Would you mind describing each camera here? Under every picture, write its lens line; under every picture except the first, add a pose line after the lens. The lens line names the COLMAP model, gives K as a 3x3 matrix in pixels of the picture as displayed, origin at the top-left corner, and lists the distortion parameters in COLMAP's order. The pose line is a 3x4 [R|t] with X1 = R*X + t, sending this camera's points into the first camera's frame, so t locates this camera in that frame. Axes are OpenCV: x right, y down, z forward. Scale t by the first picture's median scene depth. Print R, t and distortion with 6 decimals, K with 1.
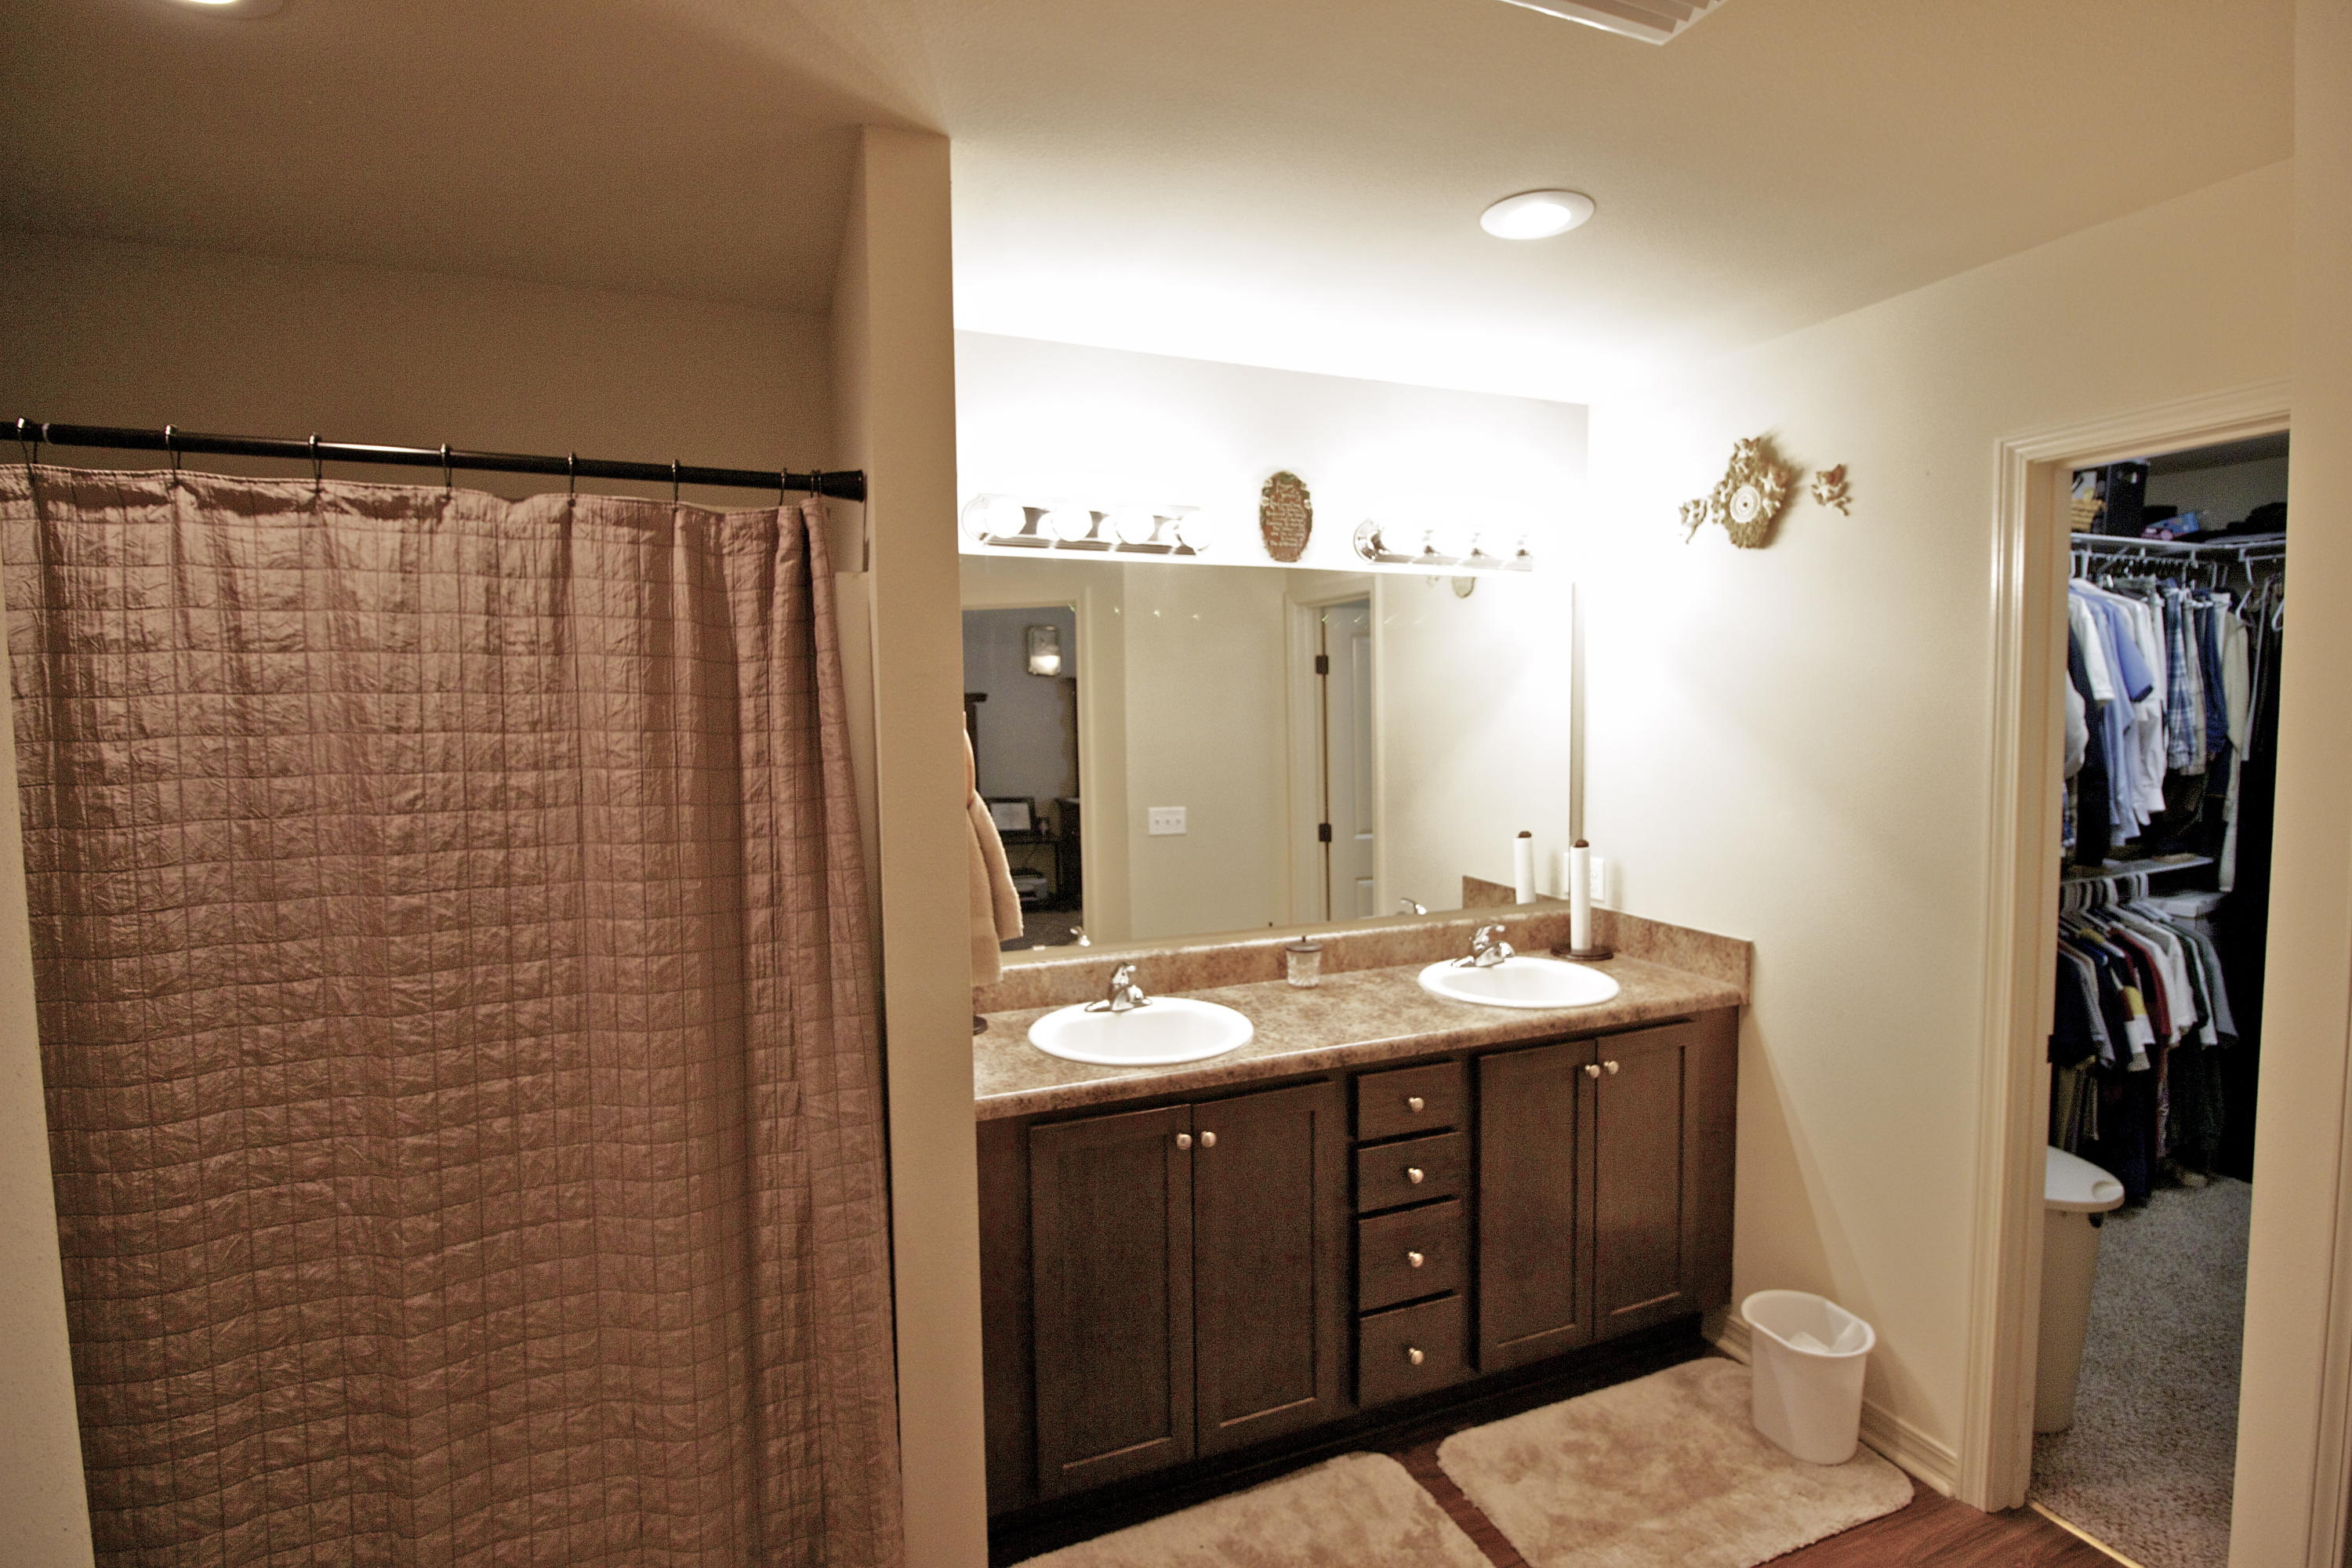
lens RADIAL K [[1090.3, 0, 1193.5], [0, 1090.3, 767.1], [0, 0, 1]] dist [0.003644, -0.015302]
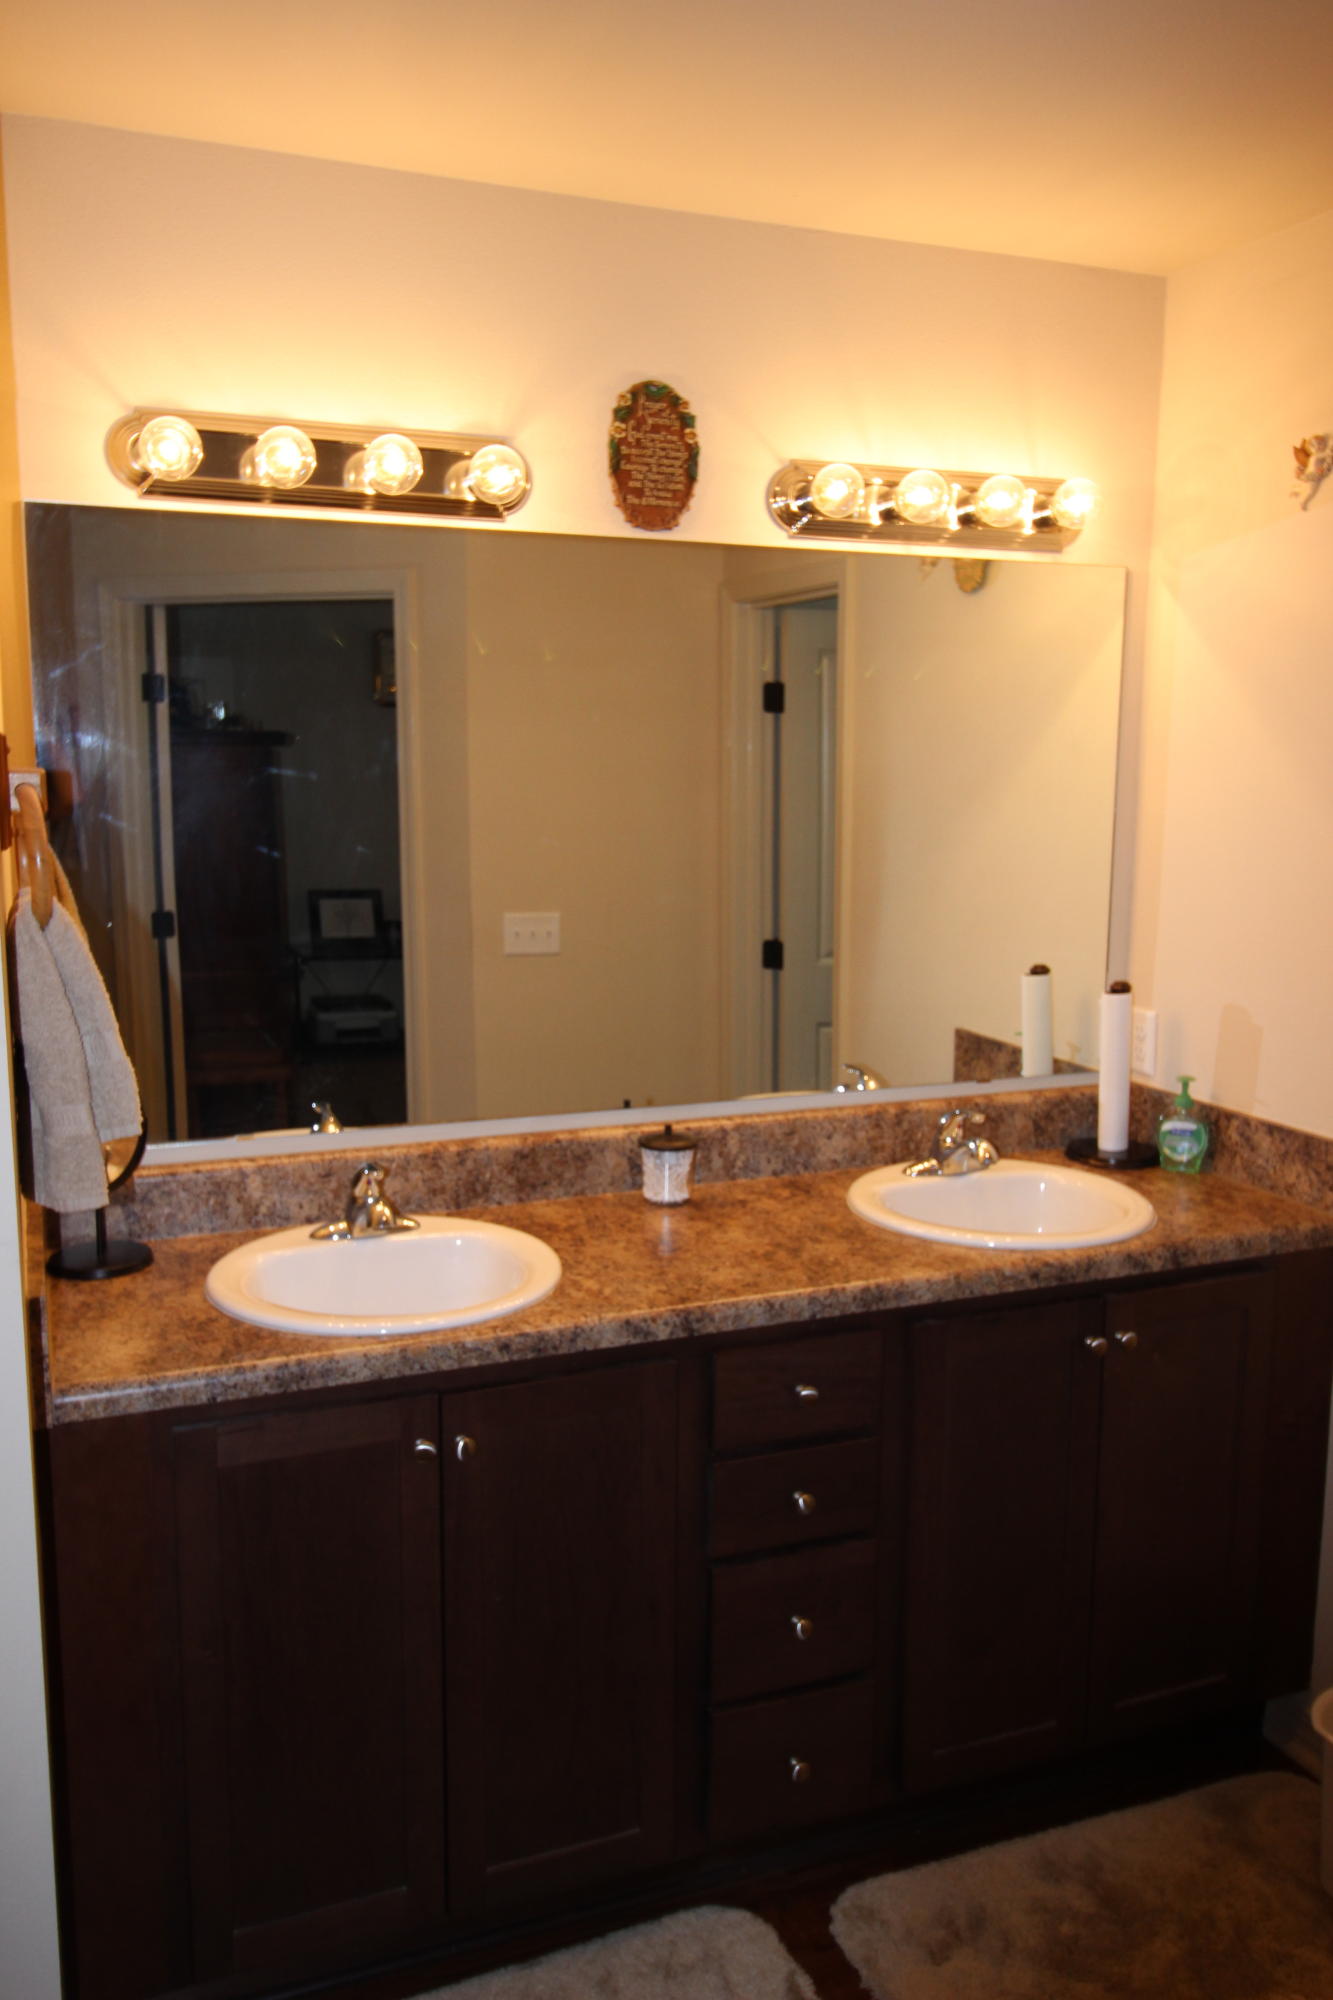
lens RADIAL K [[1579.6, 0, 653.9], [0, 1579.6, 980.7], [0, 0, 1]] dist [0.012975, 0.001398]
pose [[0.999794, 0.018316, -0.008727, 0.103294], [-0.017479, 0.995979, 0.087866, -0.012097], [0.010301, -0.087695, 0.996094, 0.082025]]
